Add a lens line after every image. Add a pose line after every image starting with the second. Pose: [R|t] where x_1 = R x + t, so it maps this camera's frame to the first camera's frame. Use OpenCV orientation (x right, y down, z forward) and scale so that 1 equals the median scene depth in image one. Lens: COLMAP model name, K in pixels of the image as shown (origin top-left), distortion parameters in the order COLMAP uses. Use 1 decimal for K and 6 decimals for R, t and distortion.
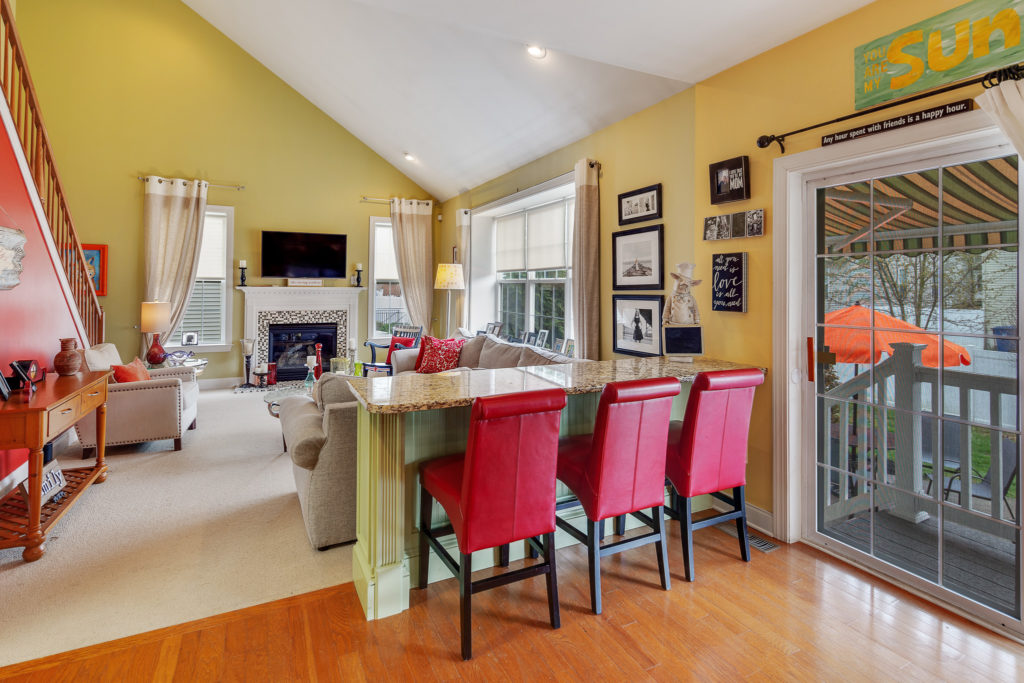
lens RADIAL K [[502.8, 0, 511.1], [0, 502.8, 284.0], [0, 0, 1]] dist [0.007917, -0.006296]
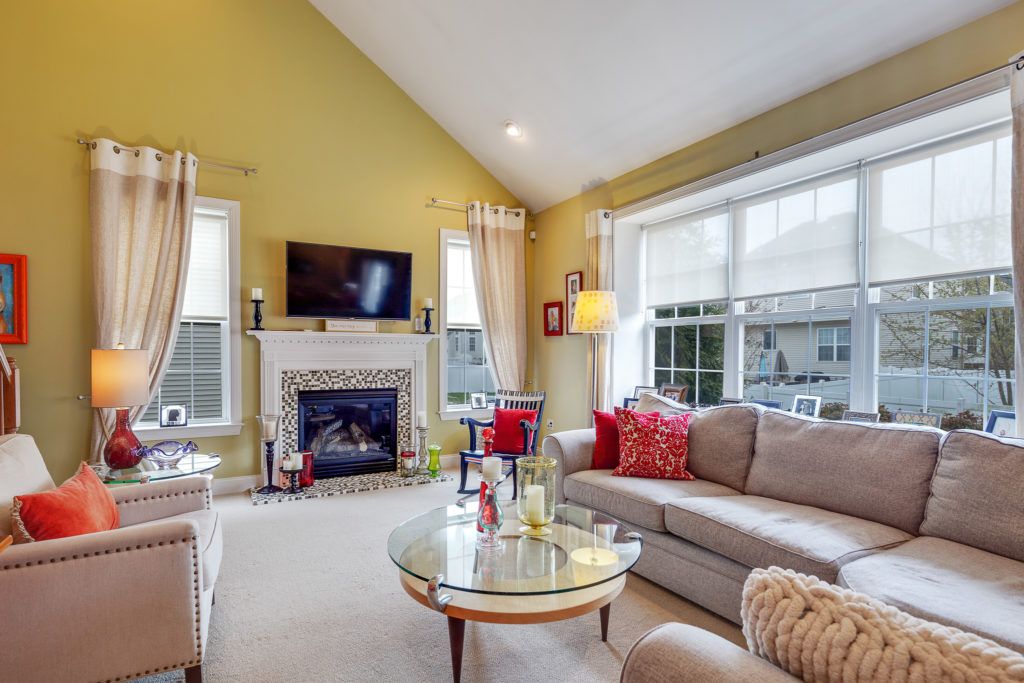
lens RADIAL K [[502.8, 0, 493.9], [0, 502.8, 366.8], [0, 0, 1]] dist [0.007917, -0.006296]
pose [[0.998944, -0.007098, 0.045398, -0.268396], [0.005689, 0.999500, 0.031093, 0.031575], [-0.045596, -0.030802, 0.998485, 0.362538]]
